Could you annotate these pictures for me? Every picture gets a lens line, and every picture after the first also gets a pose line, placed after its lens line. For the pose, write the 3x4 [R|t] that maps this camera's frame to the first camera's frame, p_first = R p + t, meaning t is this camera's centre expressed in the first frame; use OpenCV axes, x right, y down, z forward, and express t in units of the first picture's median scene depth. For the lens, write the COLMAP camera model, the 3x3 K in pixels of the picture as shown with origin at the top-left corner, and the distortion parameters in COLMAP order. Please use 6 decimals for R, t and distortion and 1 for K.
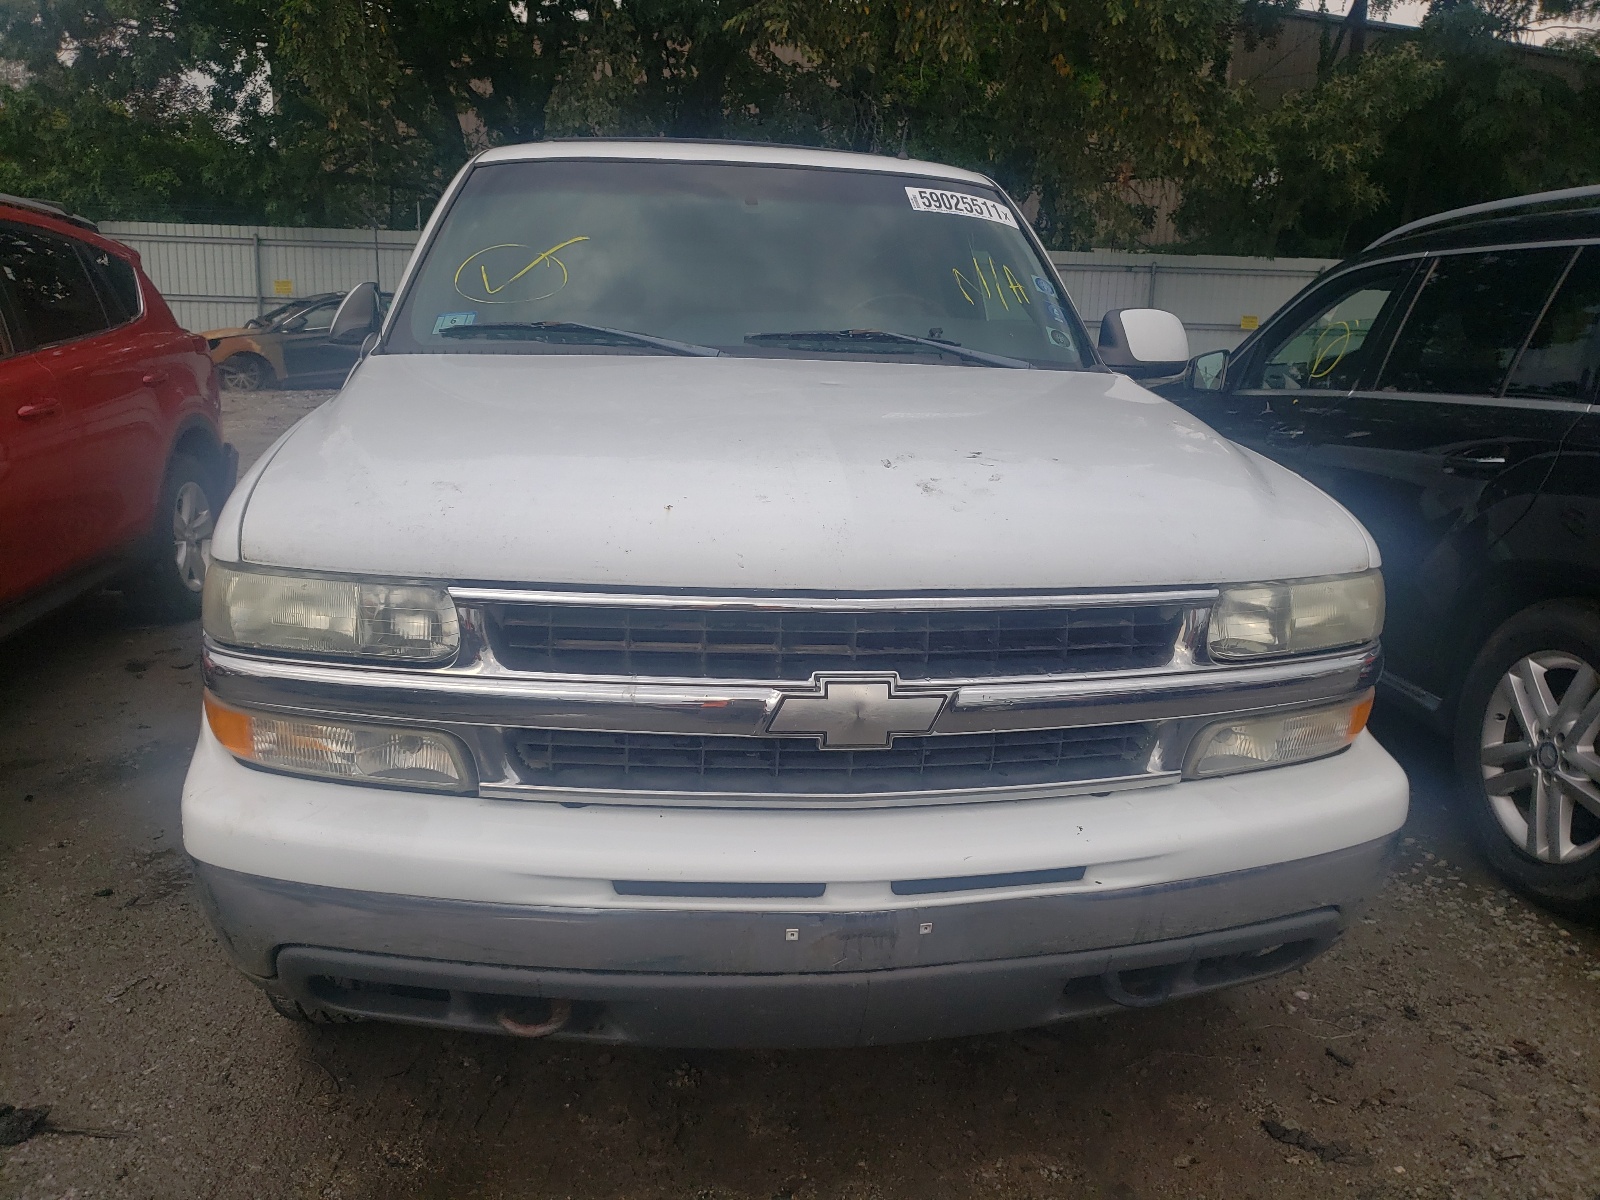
lens RADIAL K [[1221.8, 0, 791.1], [0, 1221.8, 607.0], [0, 0, 1]] dist [0.031974, -0.025684]
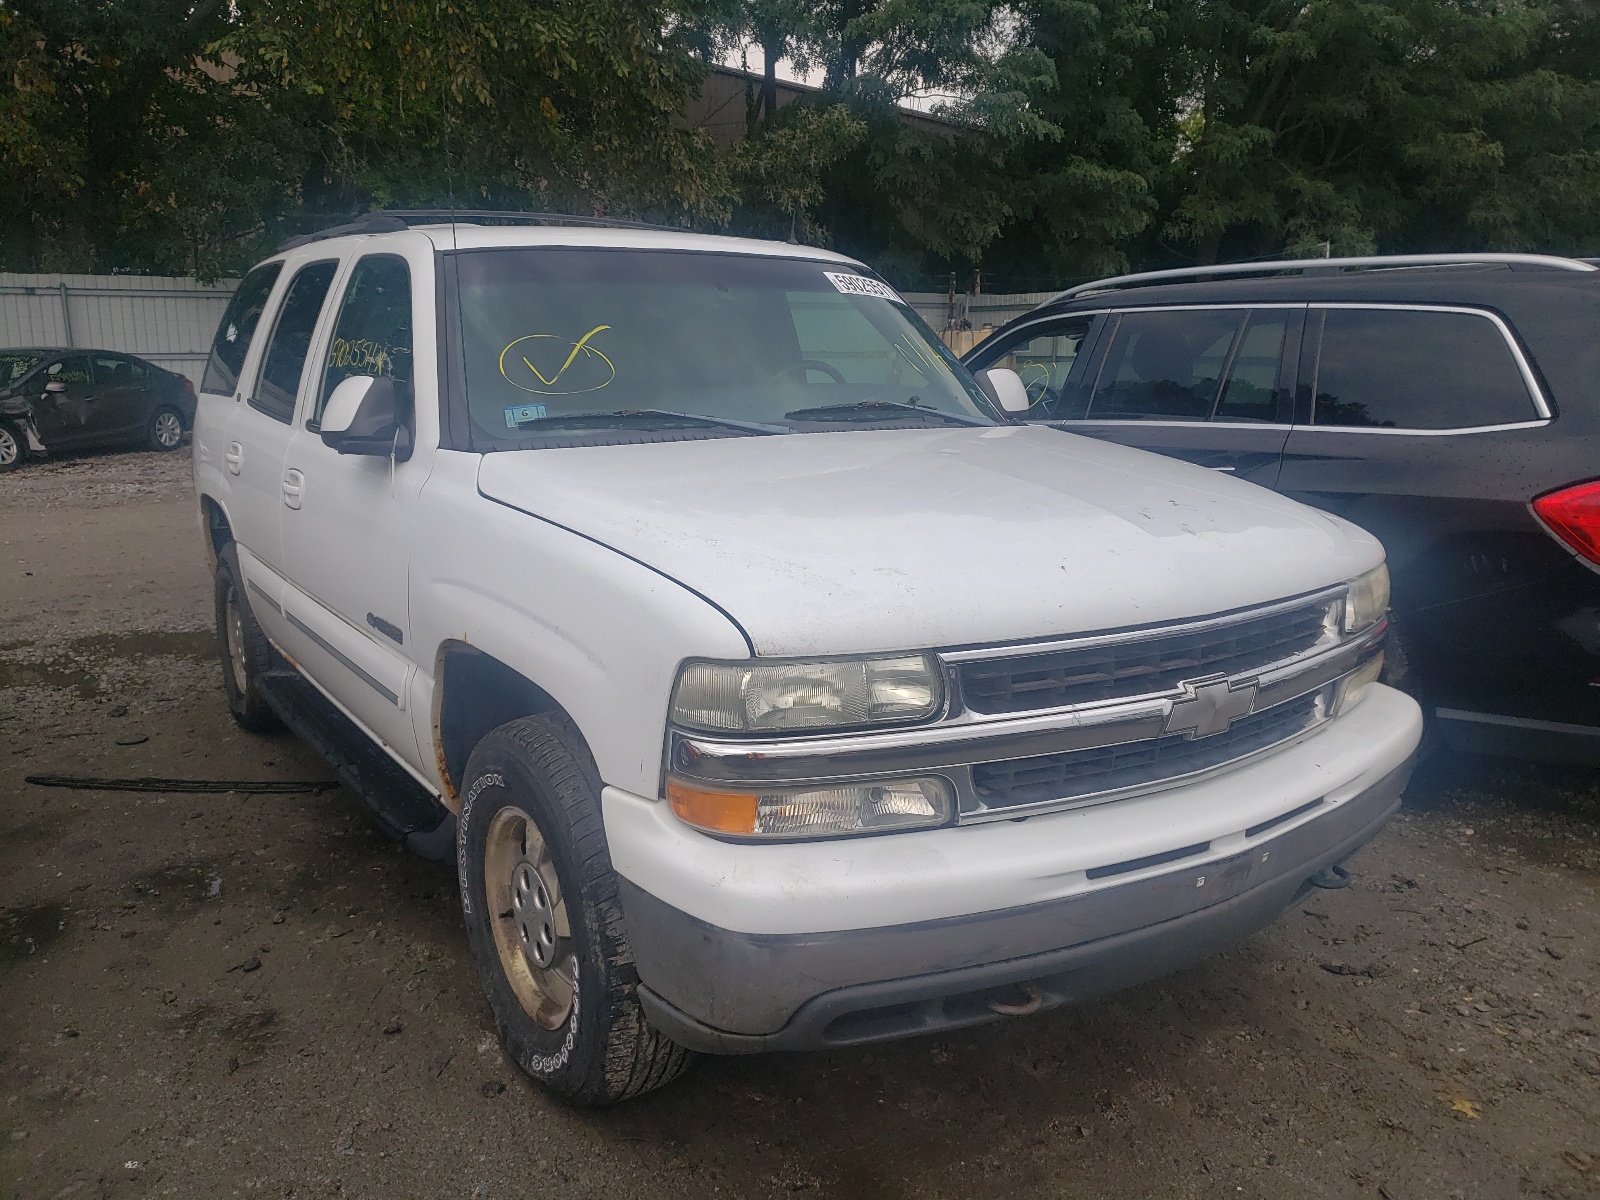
lens RADIAL K [[1221.8, 0, 796.6], [0, 1221.8, 603.4], [0, 0, 1]] dist [0.031974, -0.025684]
pose [[0.899731, -0.121677, 0.419140, -0.538496], [0.131070, 0.991352, 0.006435, -0.055102], [-0.416298, 0.049147, 0.907899, -0.017166]]
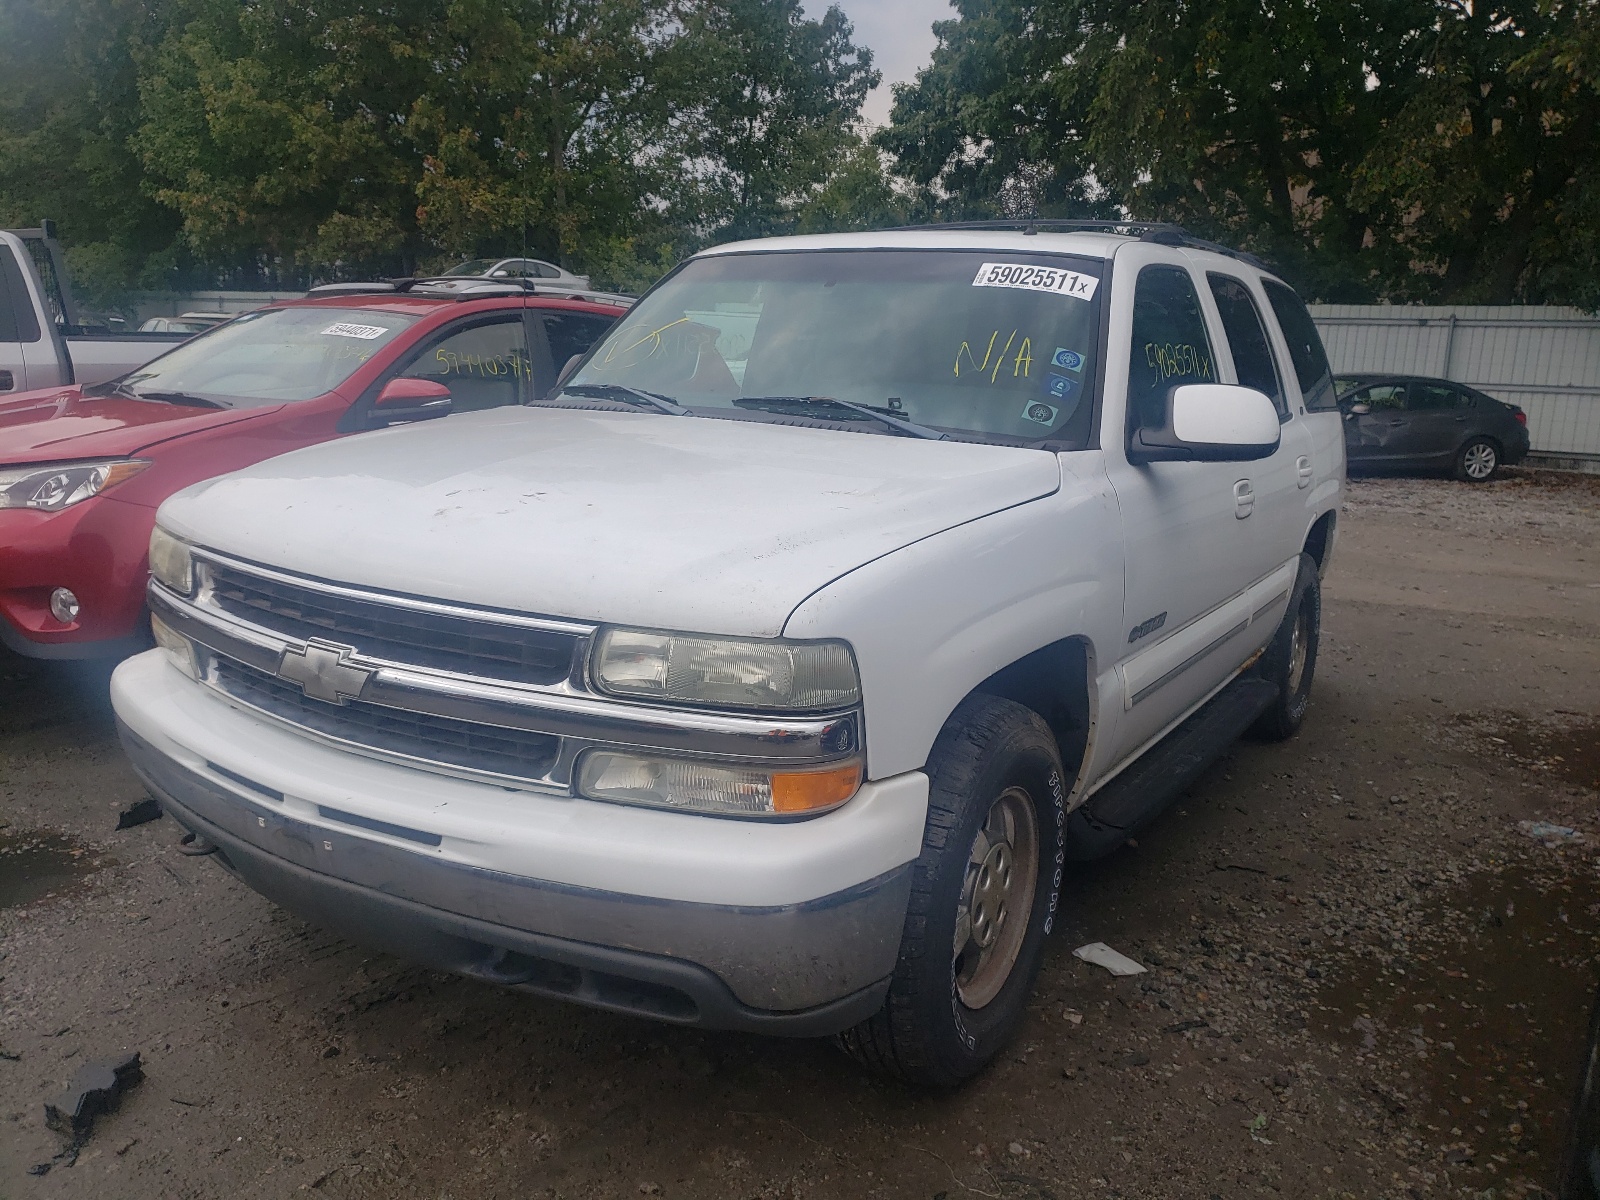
lens RADIAL K [[1221.8, 0, 785.1], [0, 1221.8, 585.2], [0, 0, 1]] dist [0.031974, -0.025684]
pose [[0.772840, 0.120459, -0.623064, 0.758301], [-0.165258, 0.986146, -0.014328, -0.041949], [0.612706, 0.114039, 0.782040, 0.153164]]
